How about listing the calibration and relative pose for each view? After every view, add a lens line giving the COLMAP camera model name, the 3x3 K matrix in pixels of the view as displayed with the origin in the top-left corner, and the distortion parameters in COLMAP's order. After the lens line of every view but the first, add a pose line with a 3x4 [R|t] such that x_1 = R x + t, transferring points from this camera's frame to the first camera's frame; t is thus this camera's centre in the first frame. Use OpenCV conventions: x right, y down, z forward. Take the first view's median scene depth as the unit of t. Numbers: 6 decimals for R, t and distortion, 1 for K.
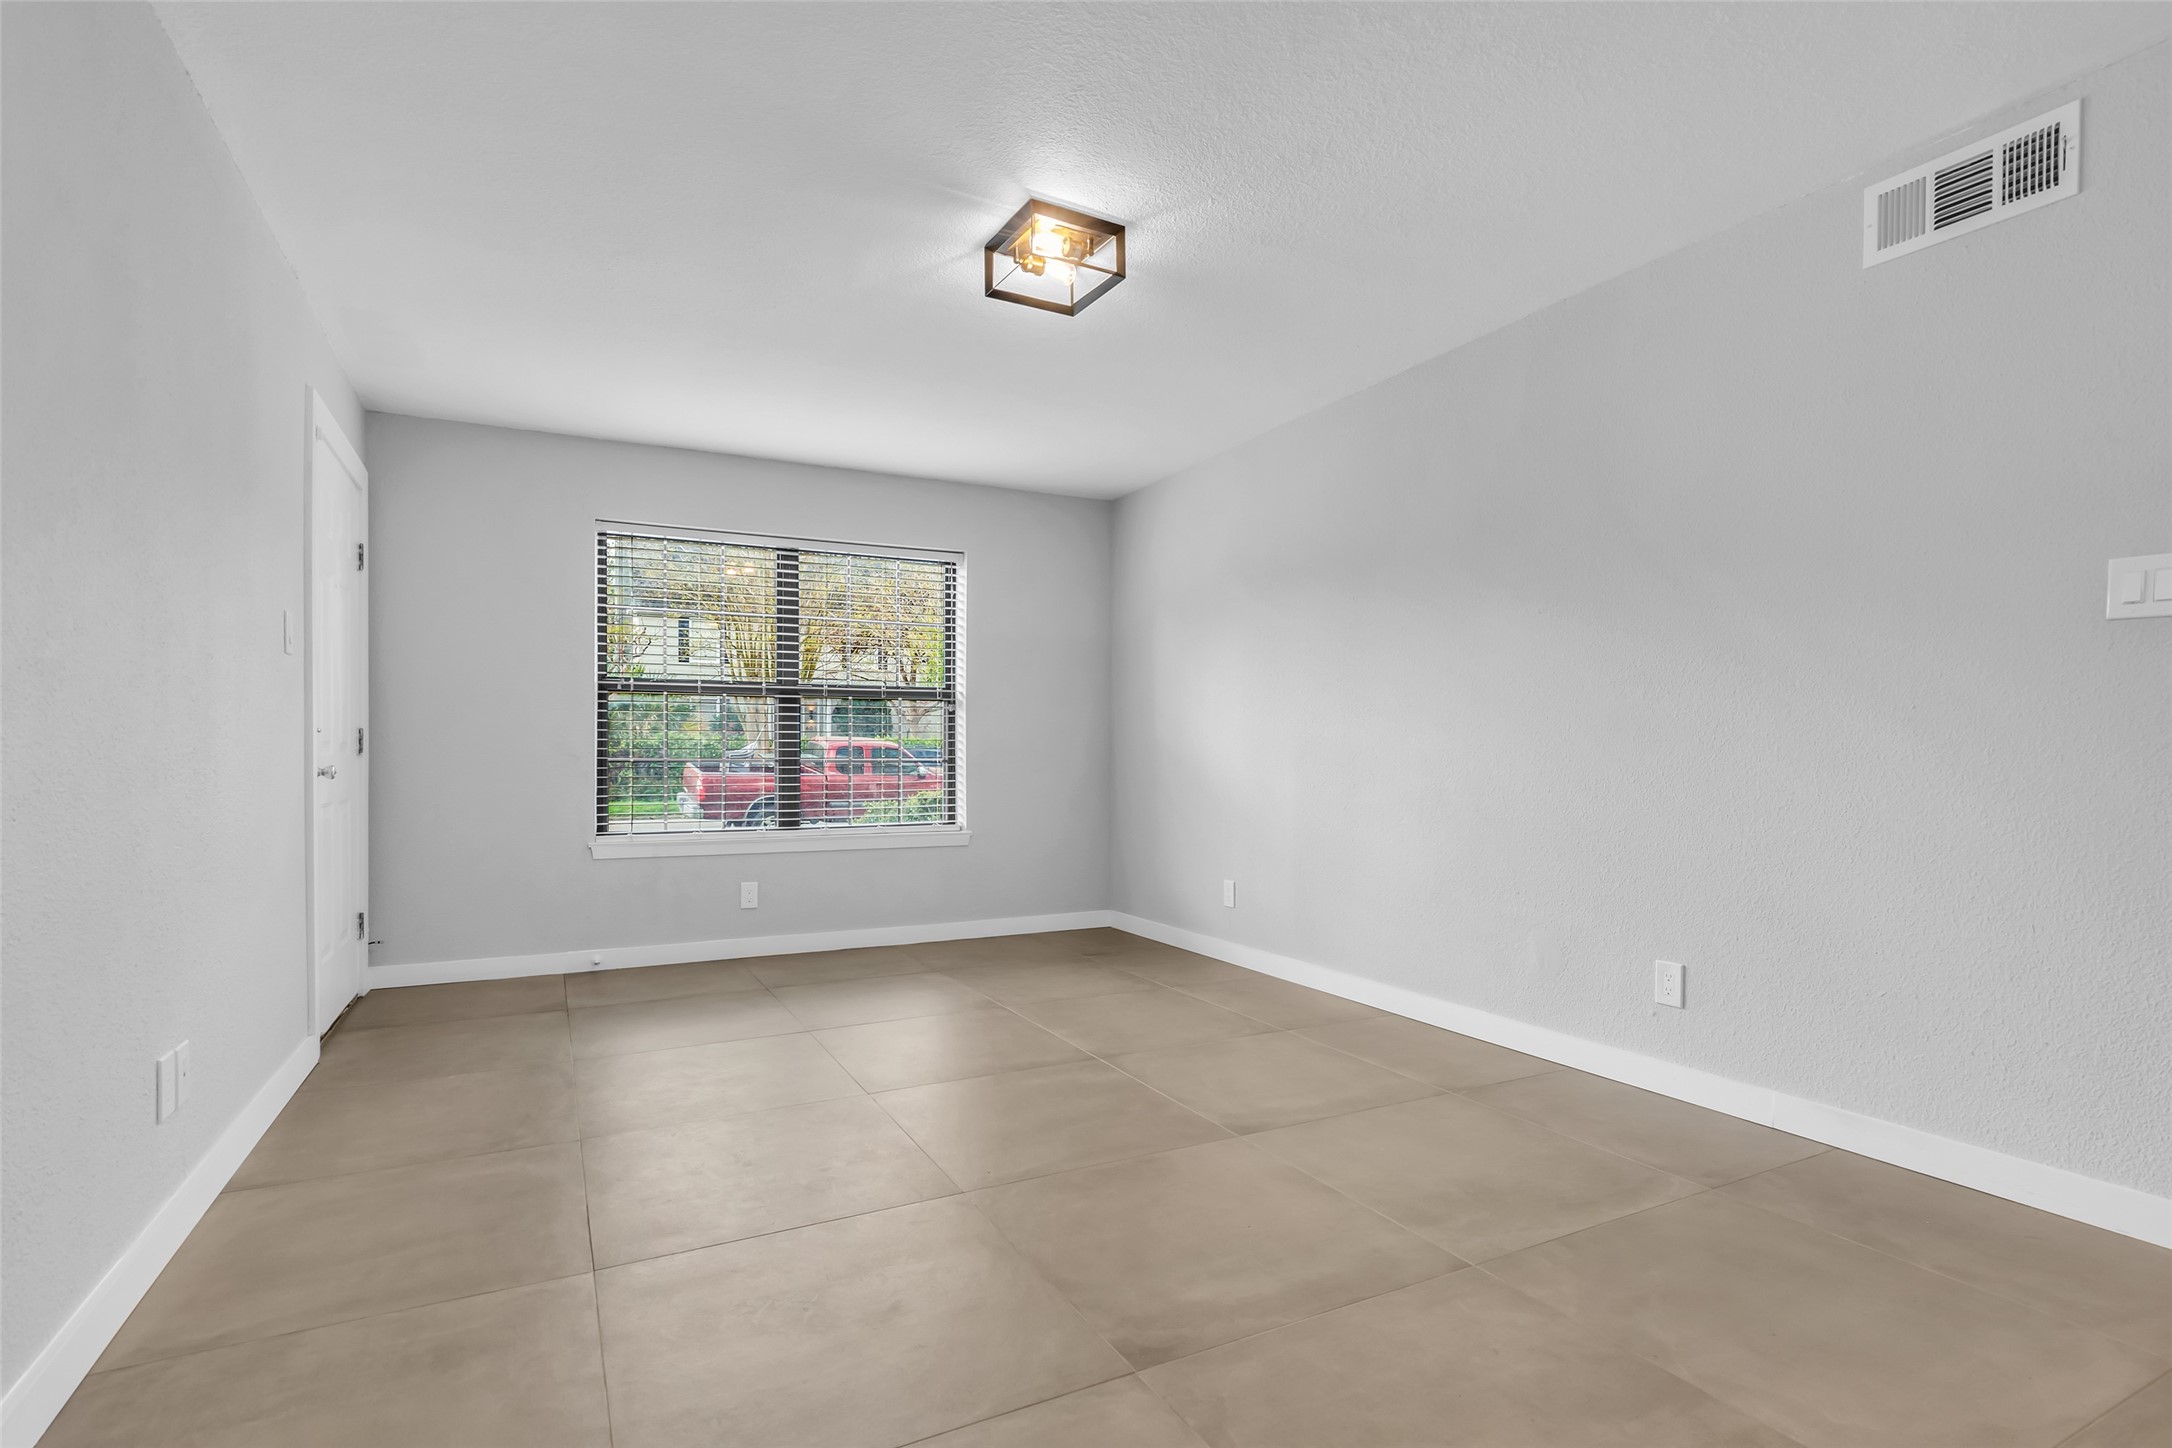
lens RADIAL K [[1037.4, 0, 1069.4], [0, 1037.4, 763.5], [0, 0, 1]] dist [-0.015332, 0.001431]
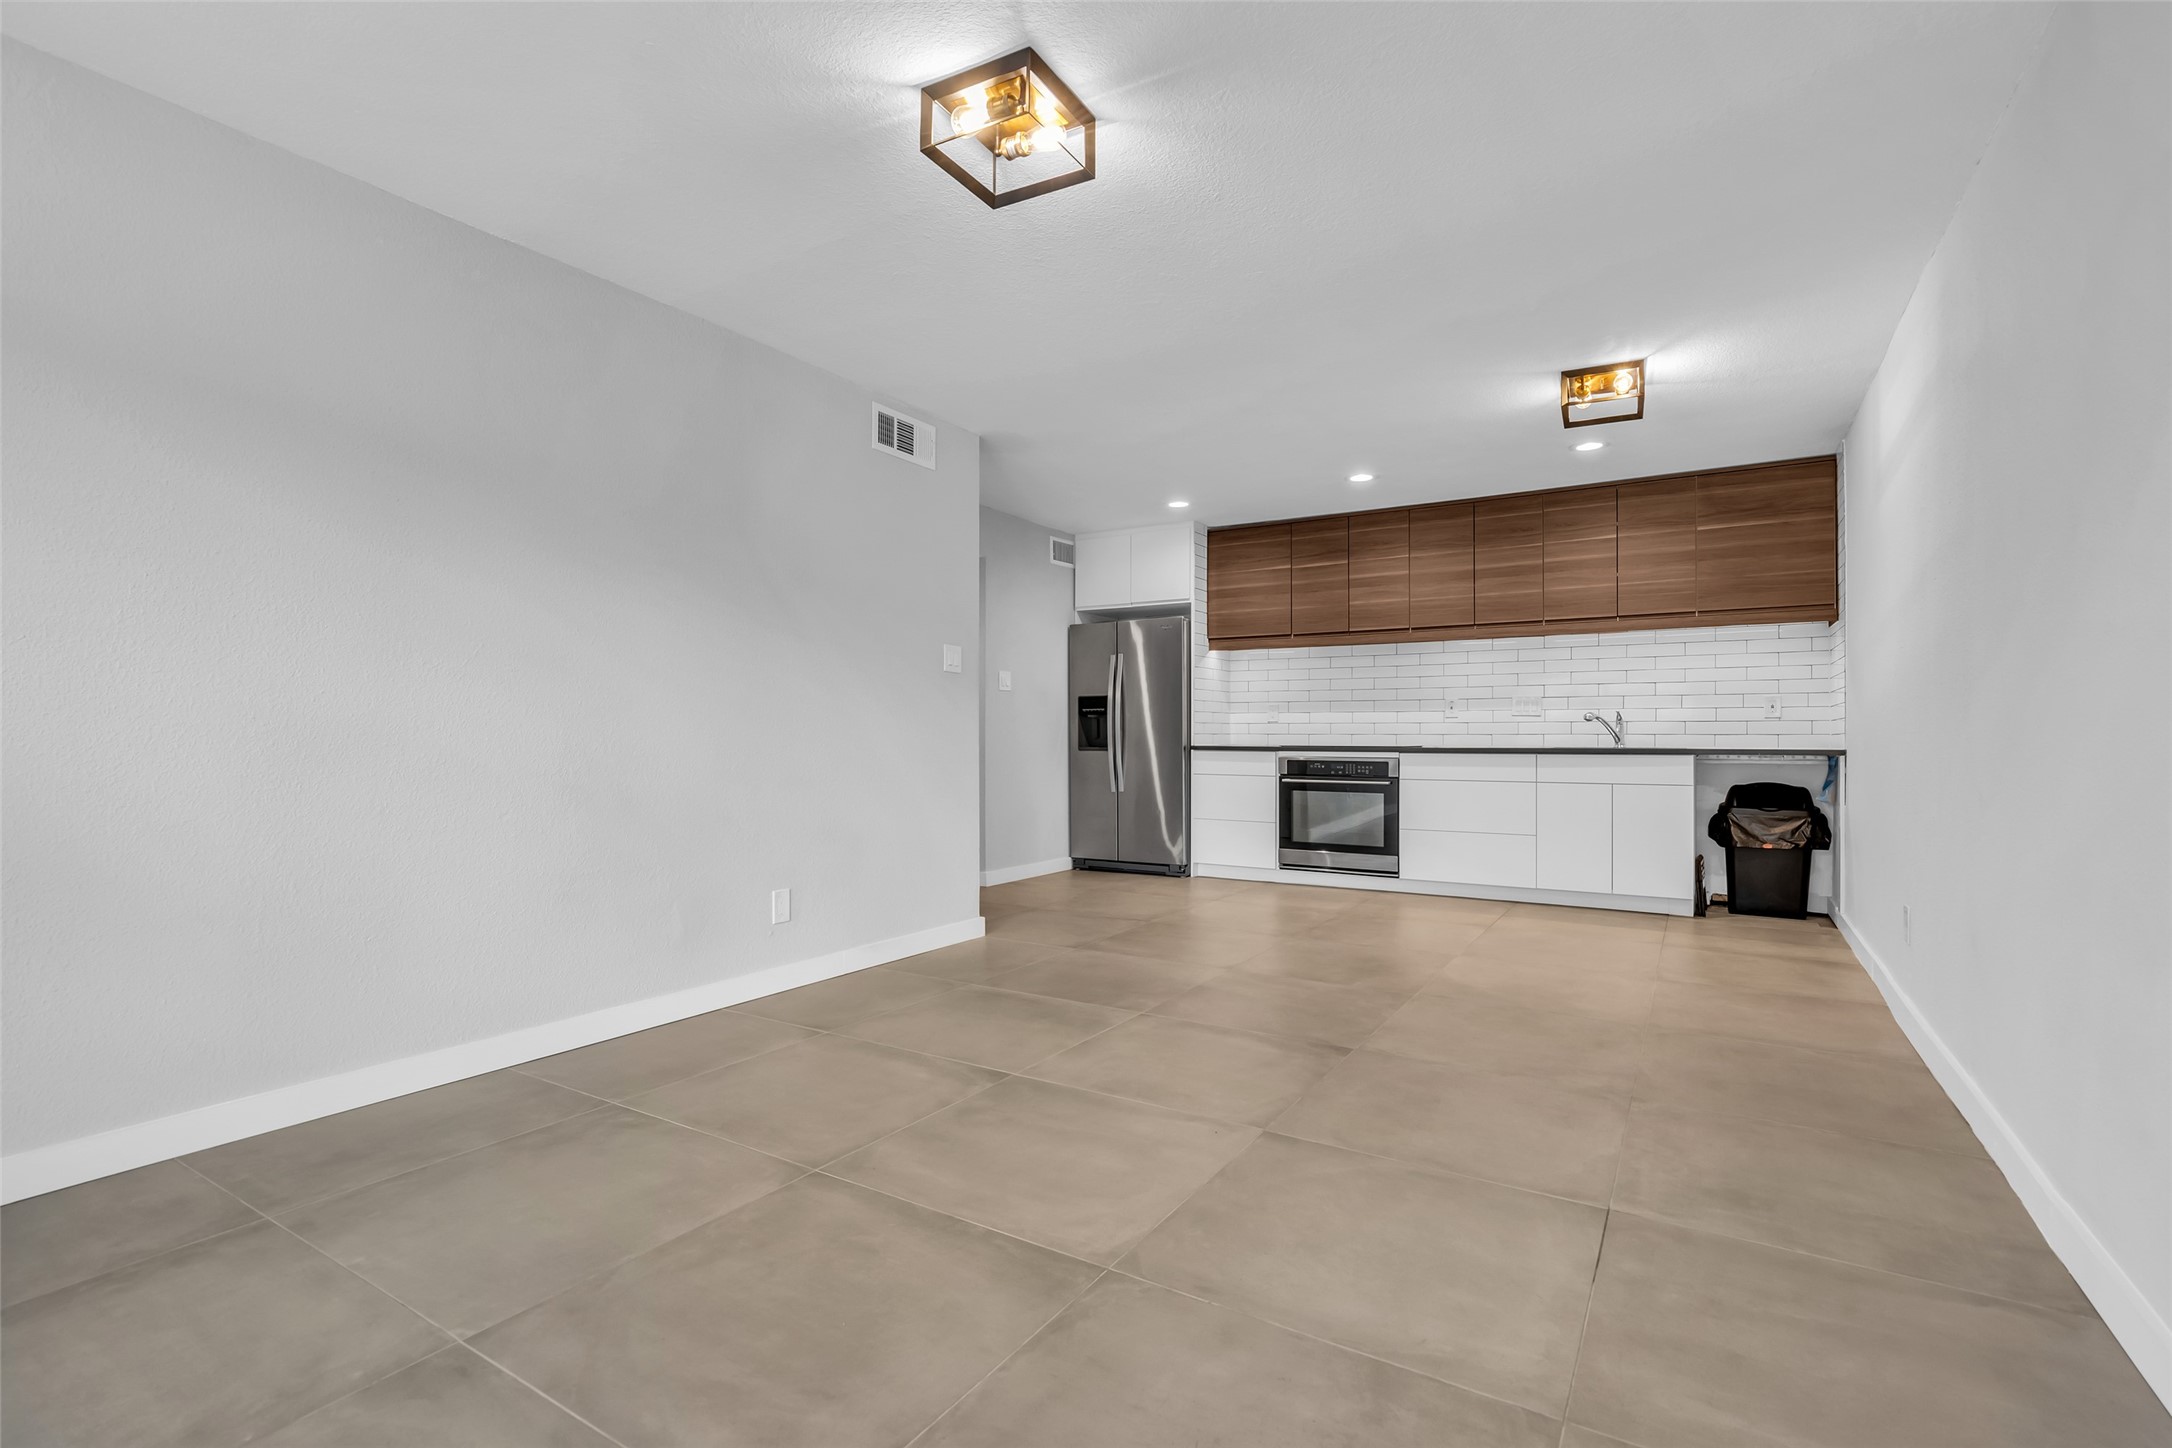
lens RADIAL K [[1002.1, 0, 1078.2], [0, 1002.1, 739.9], [0, 0, 1]] dist [-0.014996, 0.003085]
pose [[-0.514020, -0.005268, 0.857762, -0.492533], [0.005569, 0.999940, 0.009478, -0.006039], [-0.857760, 0.009649, -0.513960, 0.927014]]
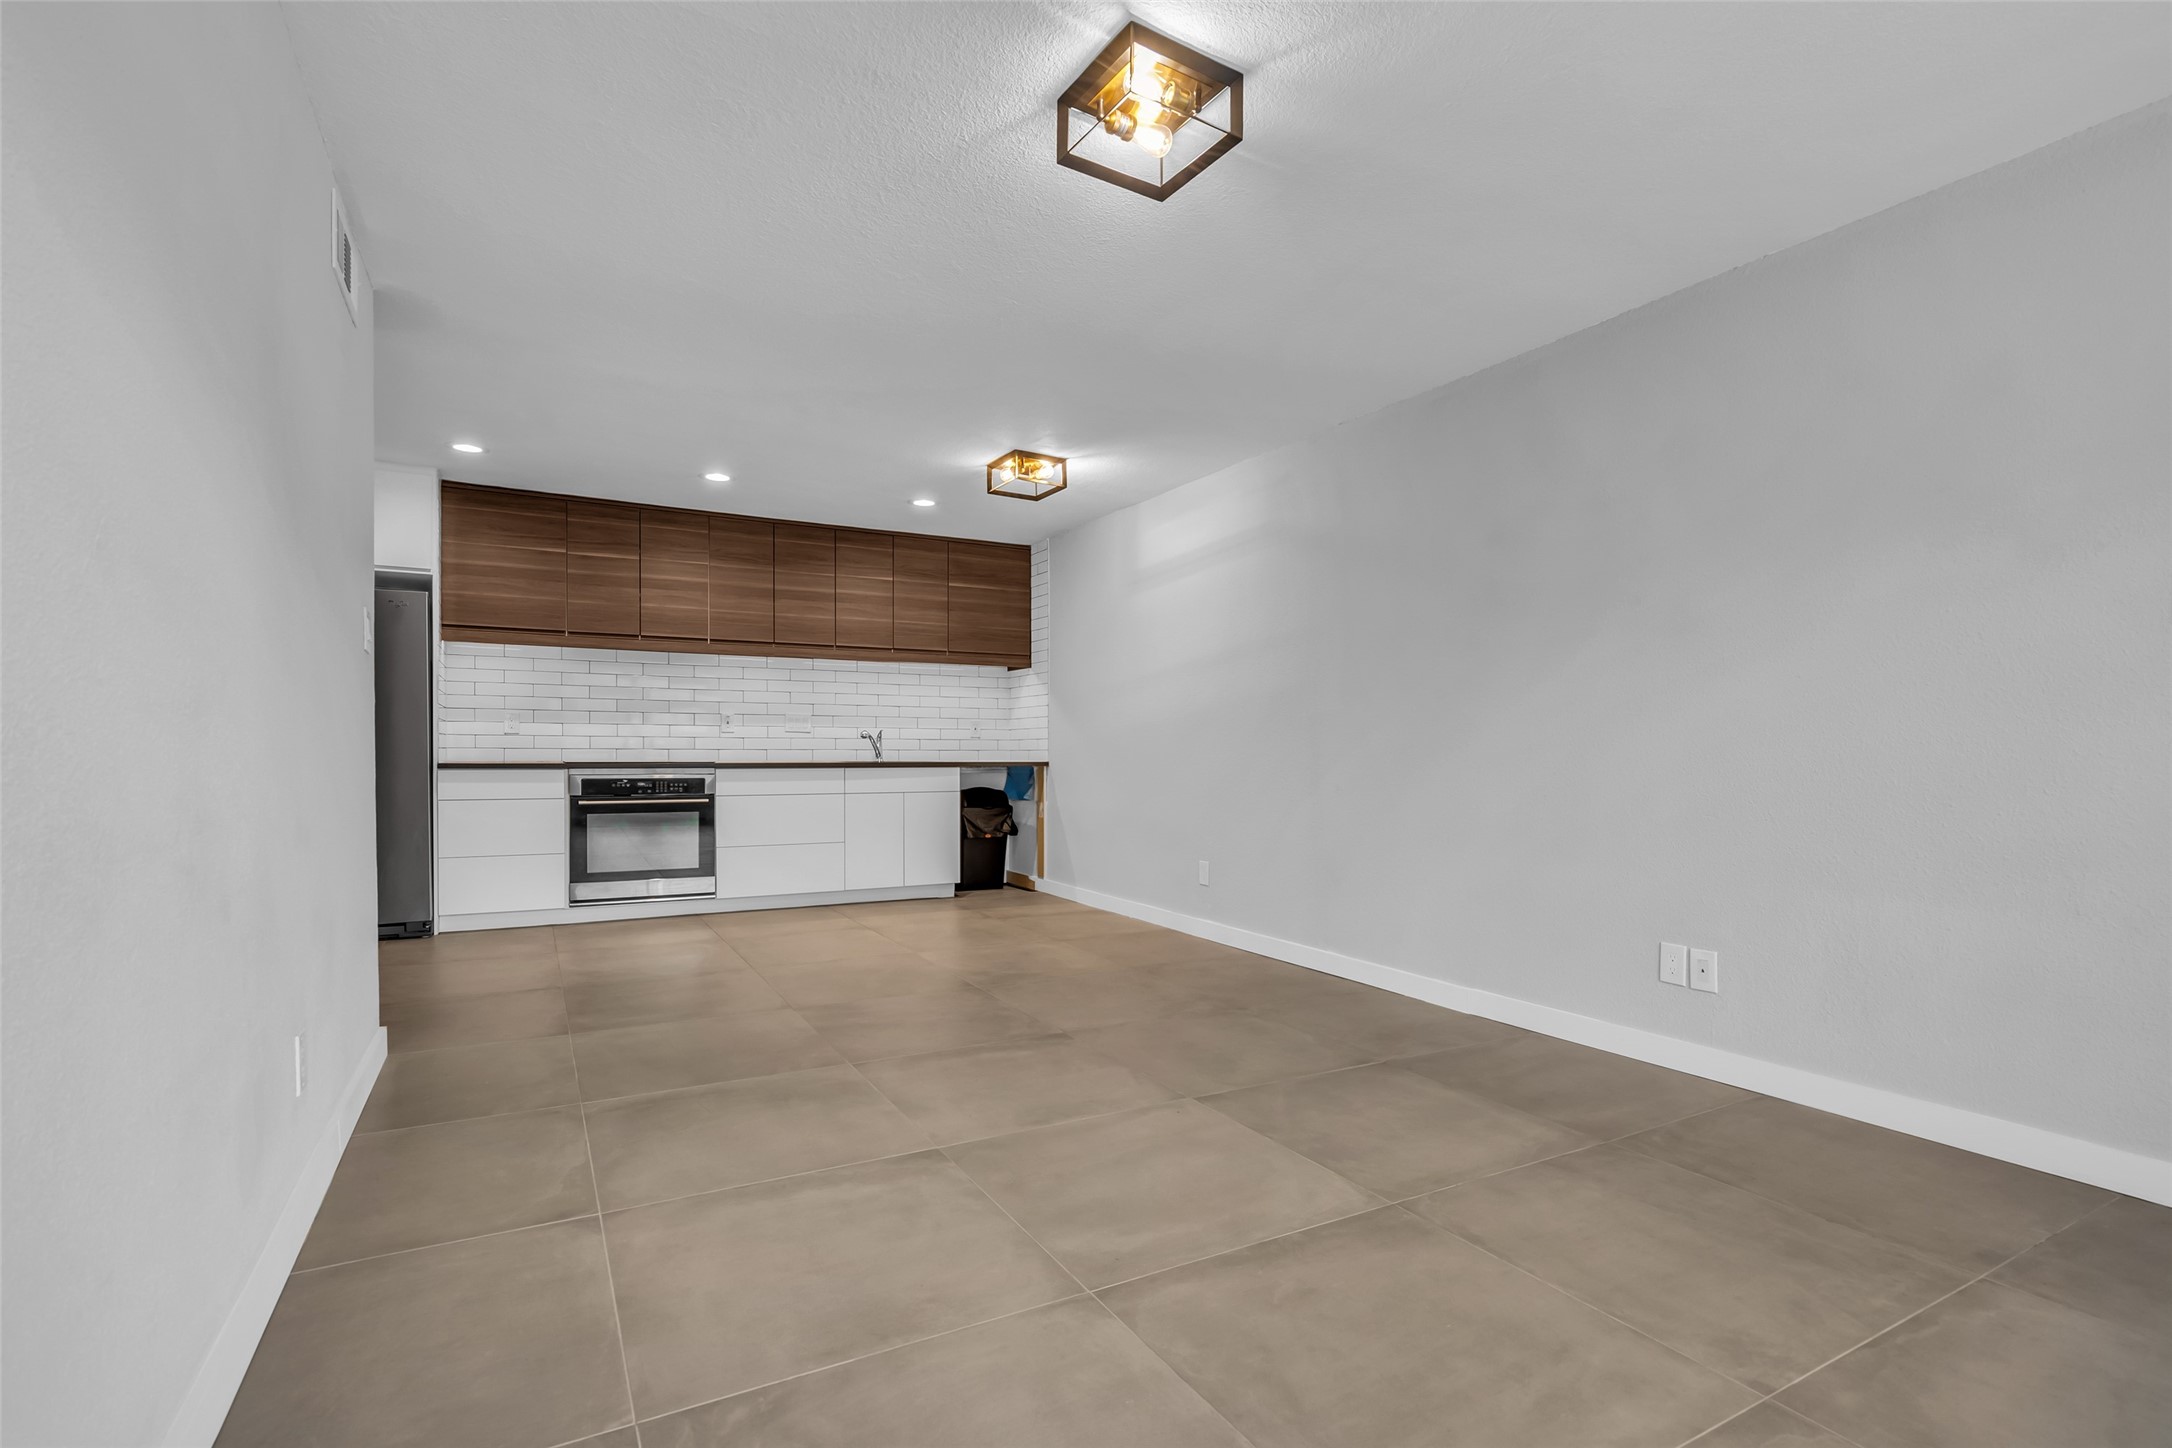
lens RADIAL K [[1002.1, 0, 1083.6], [0, 1002.1, 769.5], [0, 0, 1]] dist [-0.014996, 0.003085]
pose [[-0.999194, -0.004506, -0.039890, 0.042500], [-0.005582, 0.999622, 0.026912, -0.010025], [0.039754, 0.027113, -0.998842, 1.194410]]
